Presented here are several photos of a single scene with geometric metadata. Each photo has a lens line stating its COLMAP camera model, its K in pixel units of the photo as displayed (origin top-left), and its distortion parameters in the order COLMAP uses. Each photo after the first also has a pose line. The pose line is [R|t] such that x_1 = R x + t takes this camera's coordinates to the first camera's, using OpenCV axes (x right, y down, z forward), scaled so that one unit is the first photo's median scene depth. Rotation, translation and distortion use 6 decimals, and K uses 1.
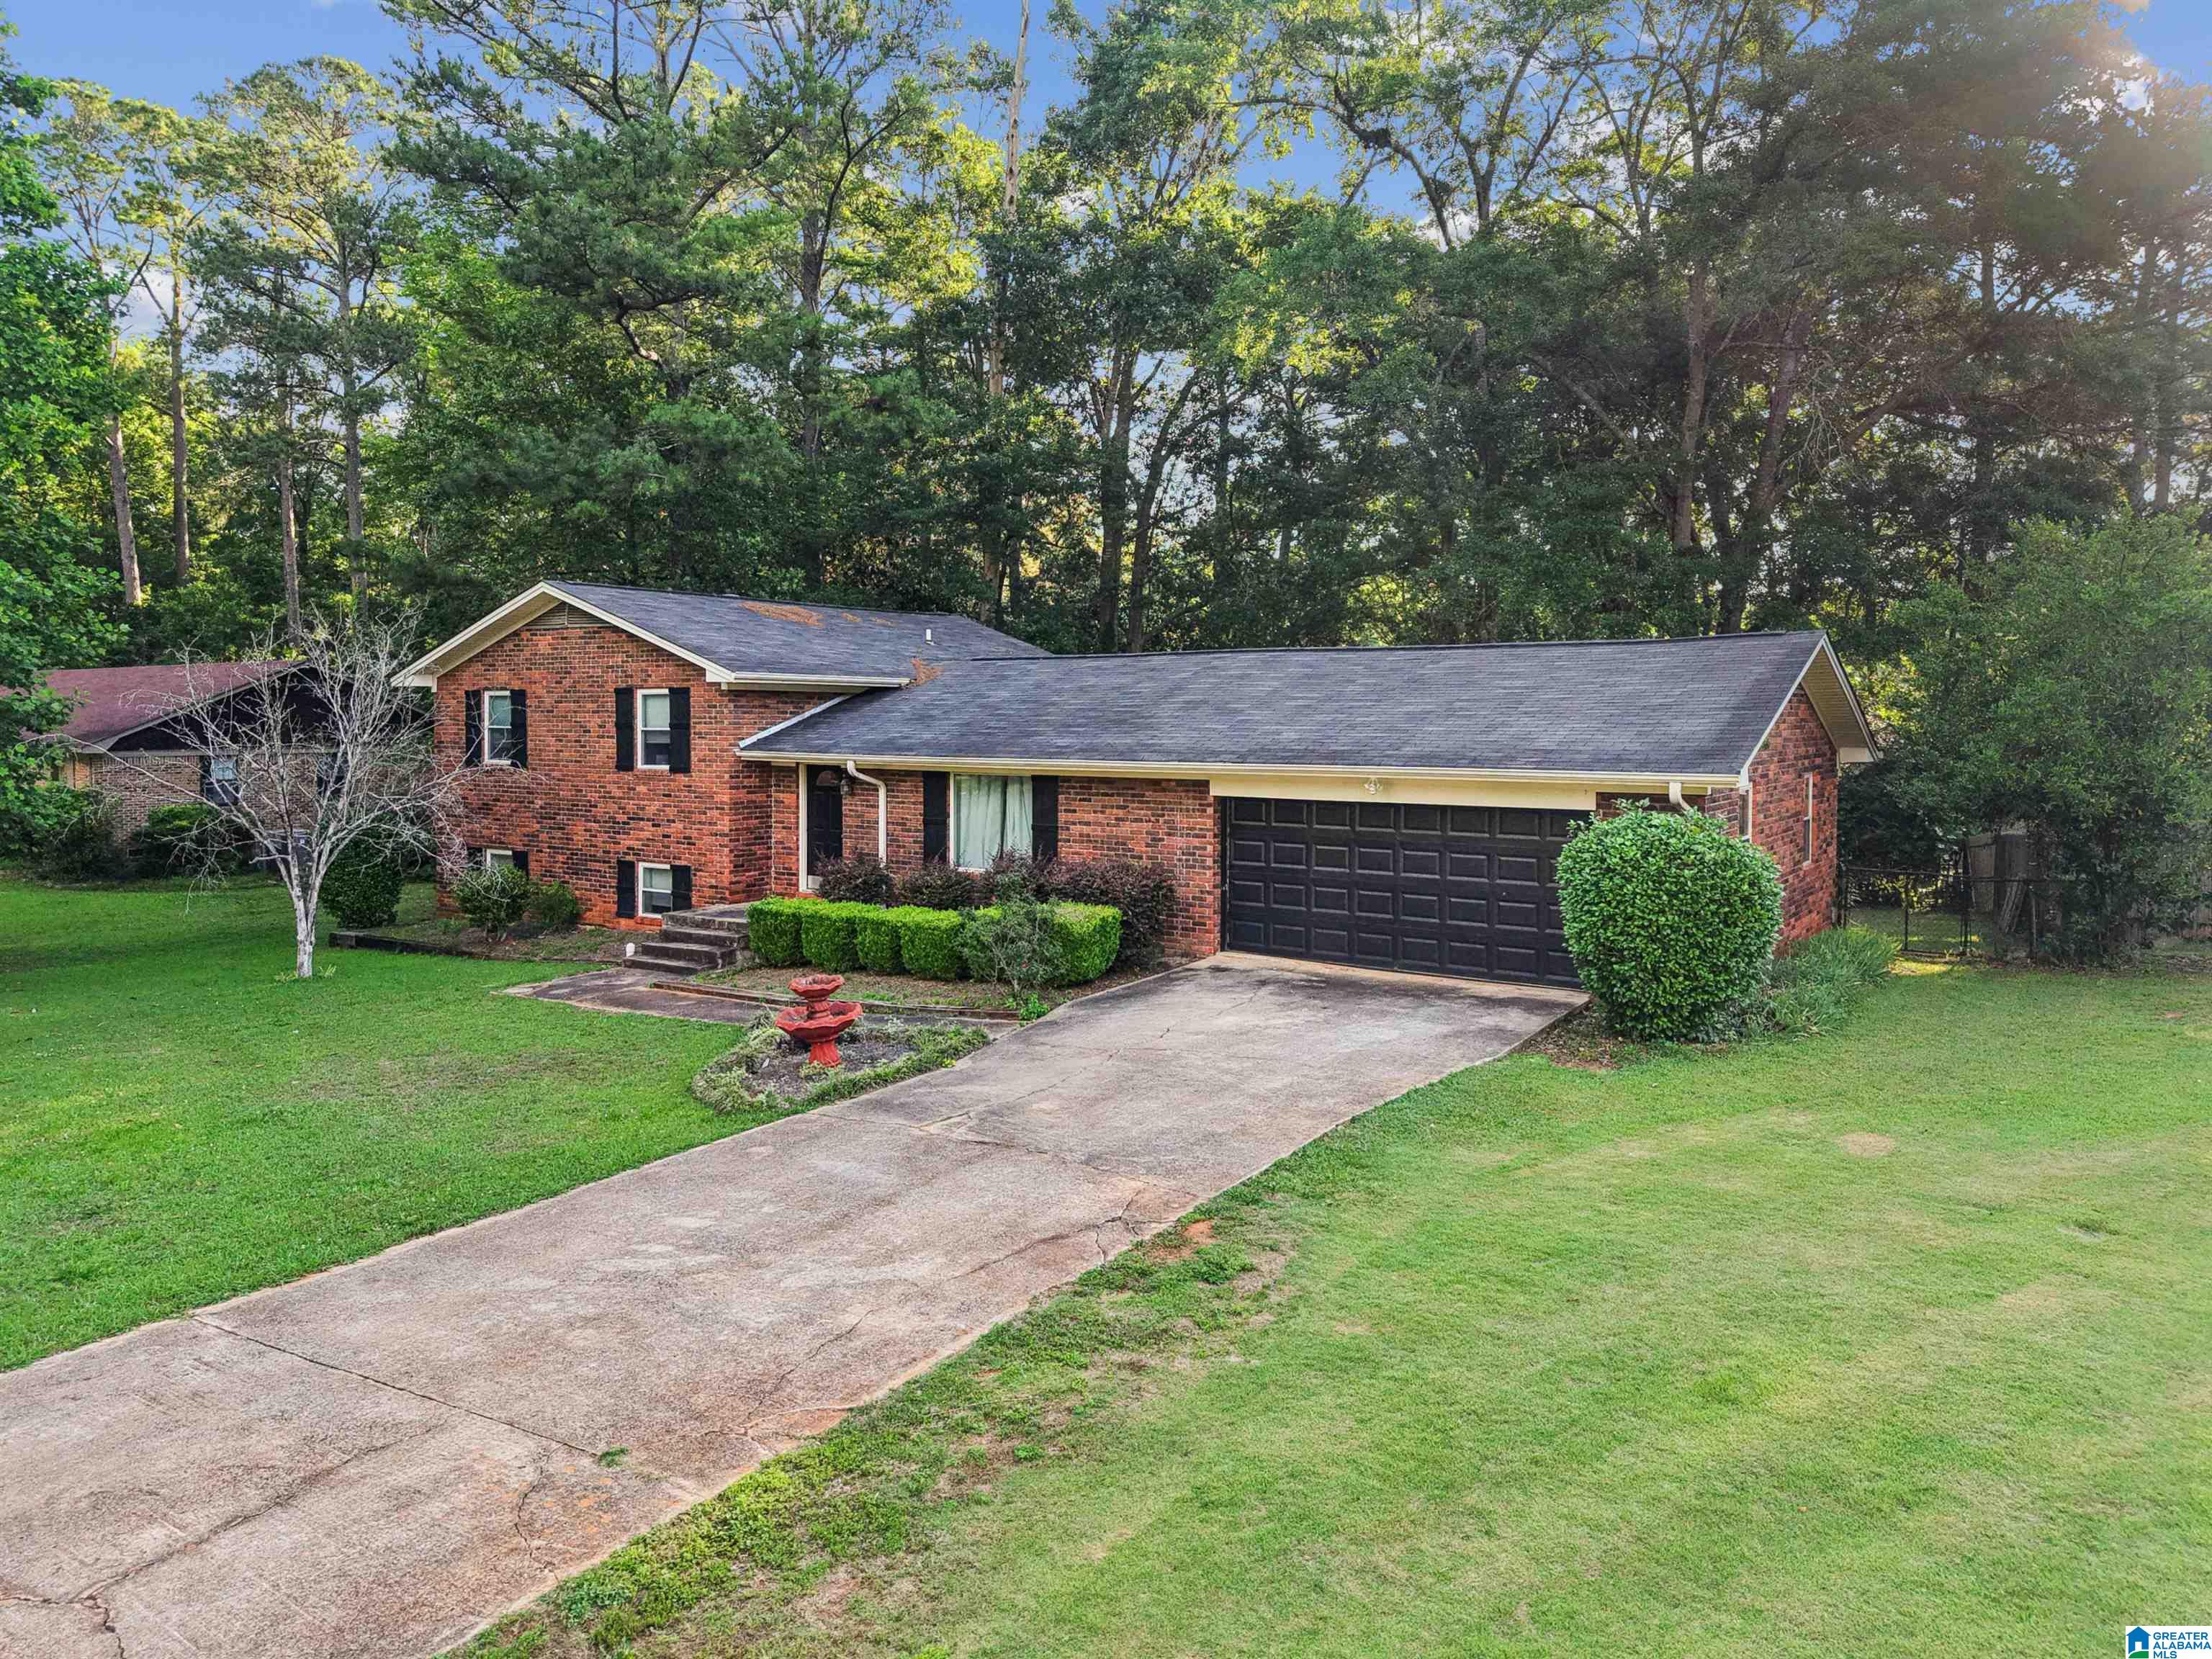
lens RADIAL K [[1502.6, 0, 1094.5], [0, 1502.6, 828.4], [0, 0, 1]] dist [0.048418, -0.007236]
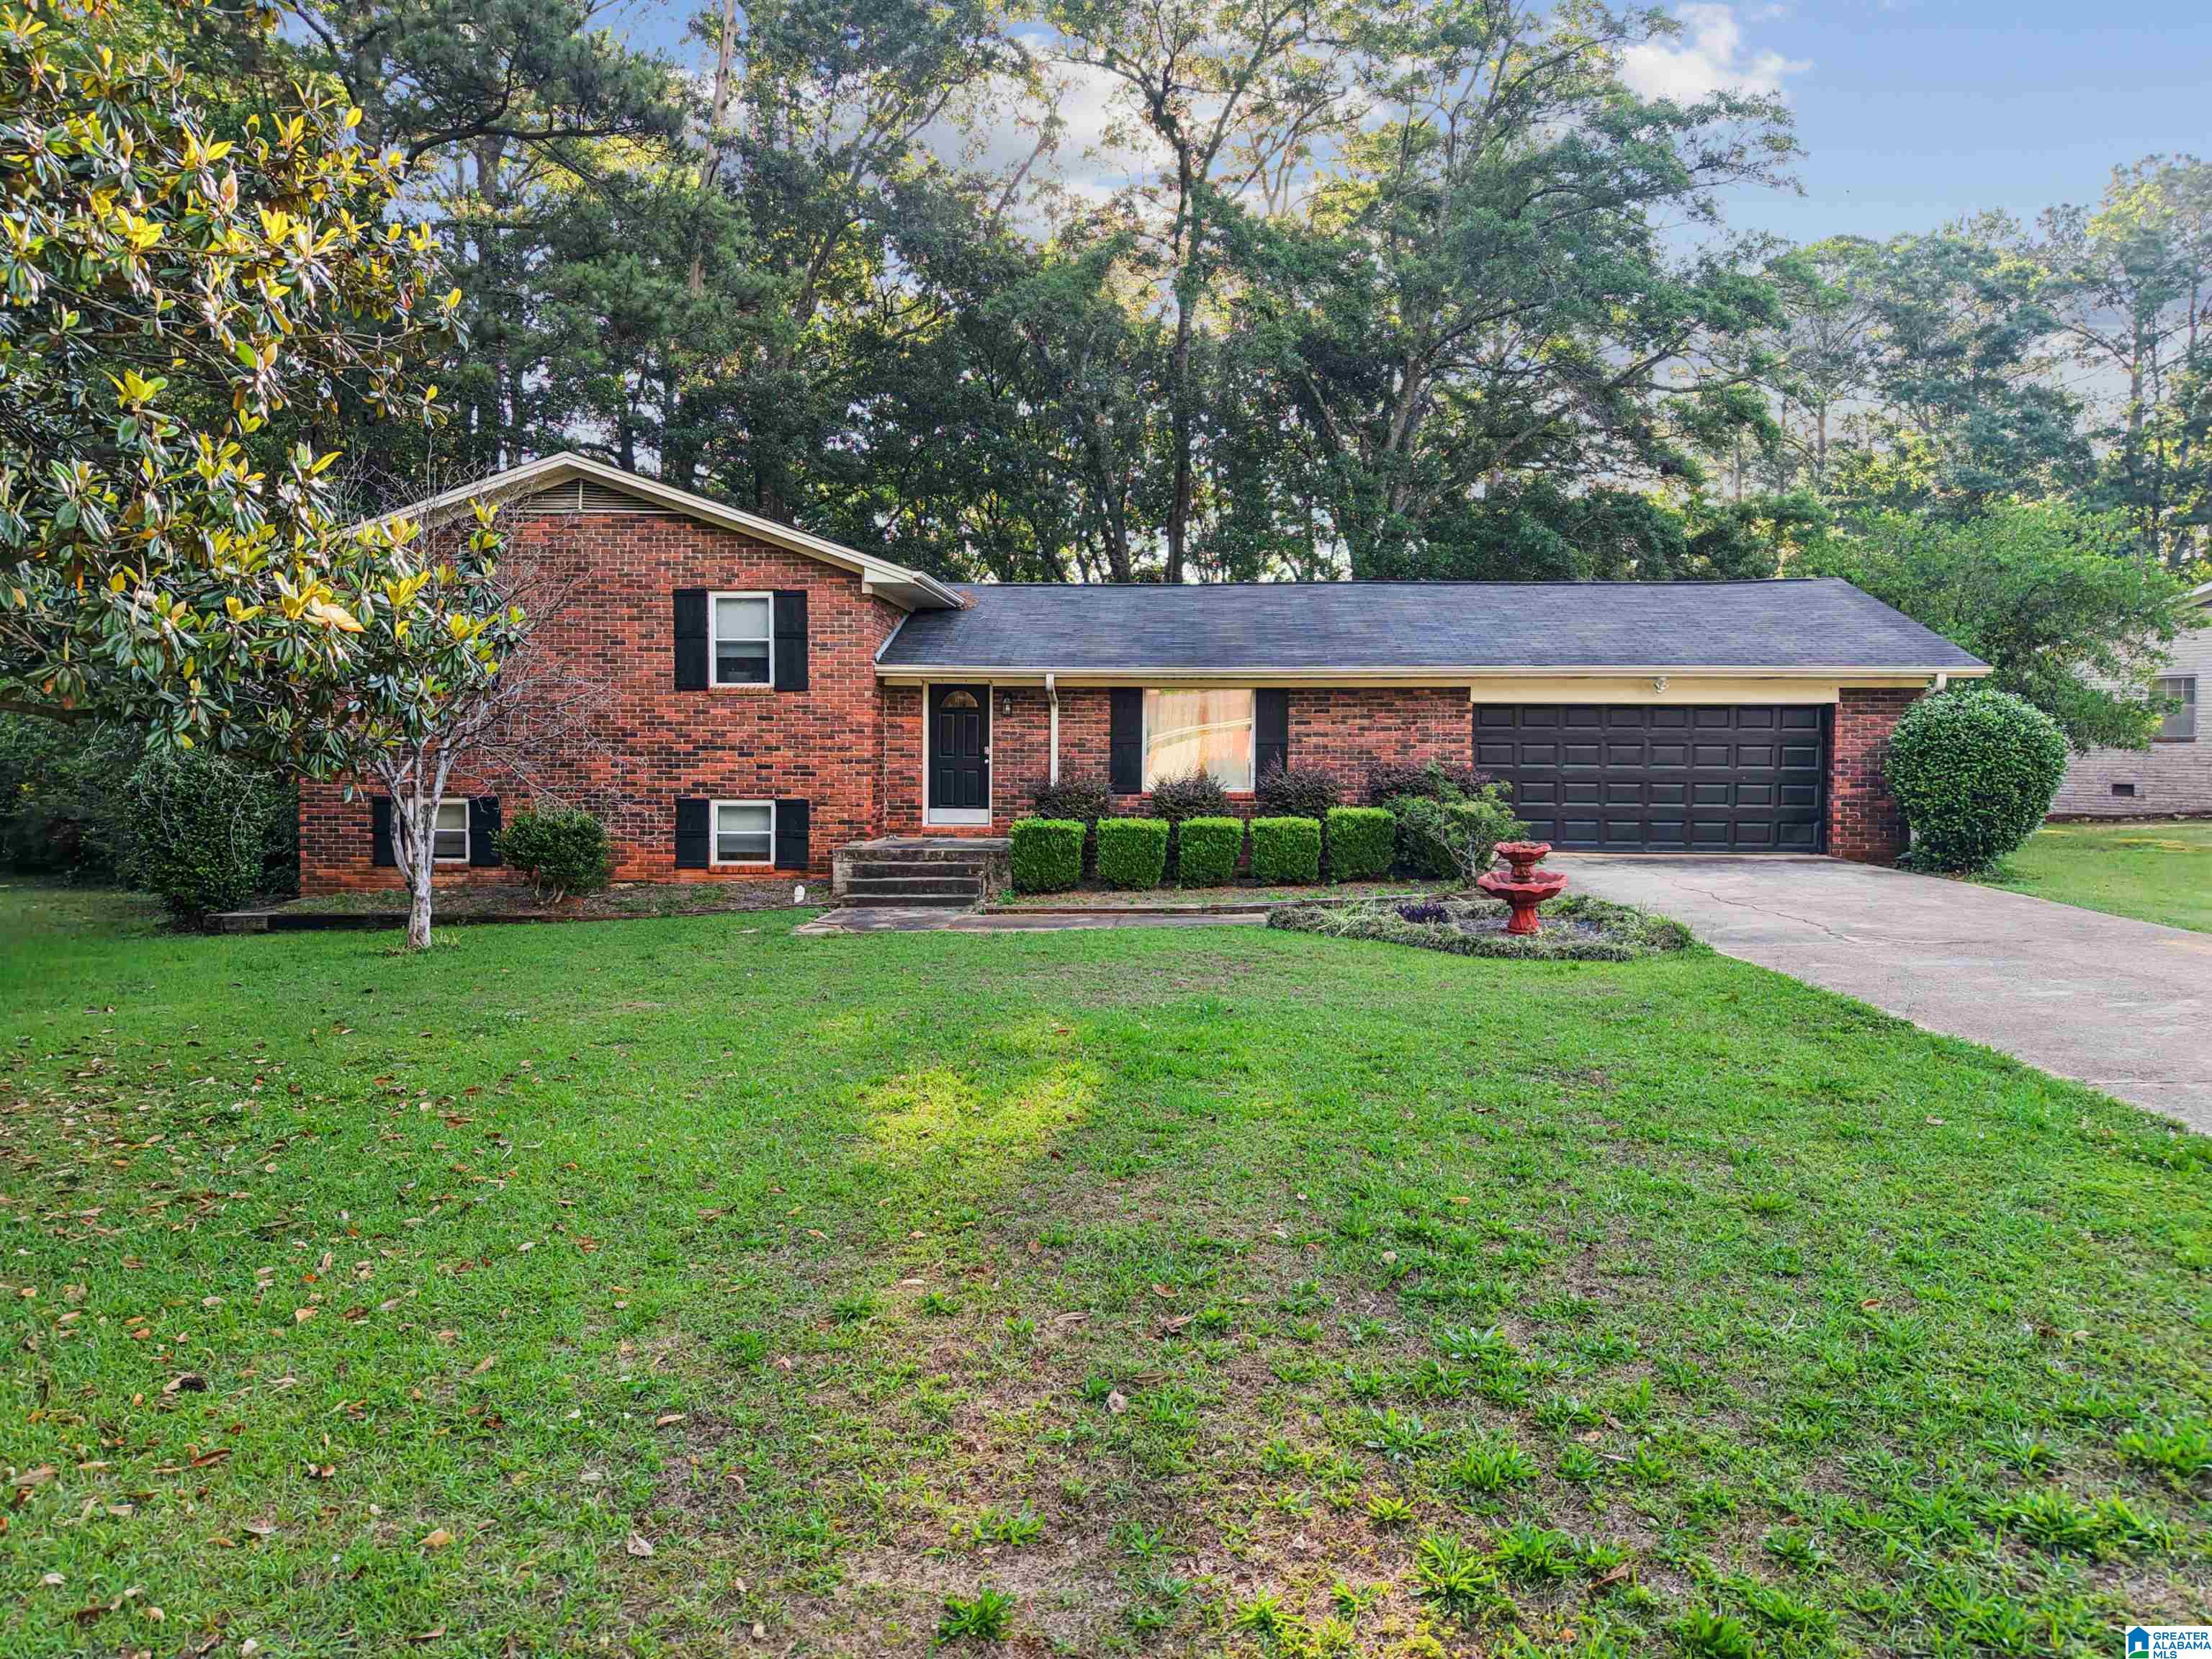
lens RADIAL K [[1502.6, 0, 1114.2], [0, 1502.6, 819.3], [0, 0, 1]] dist [0.048418, -0.007236]
pose [[0.853032, -0.022478, 0.521375, -0.590906], [0.036722, 0.999181, -0.017003, 0.059480], [-0.520566, 0.033650, 0.853158, 0.192737]]
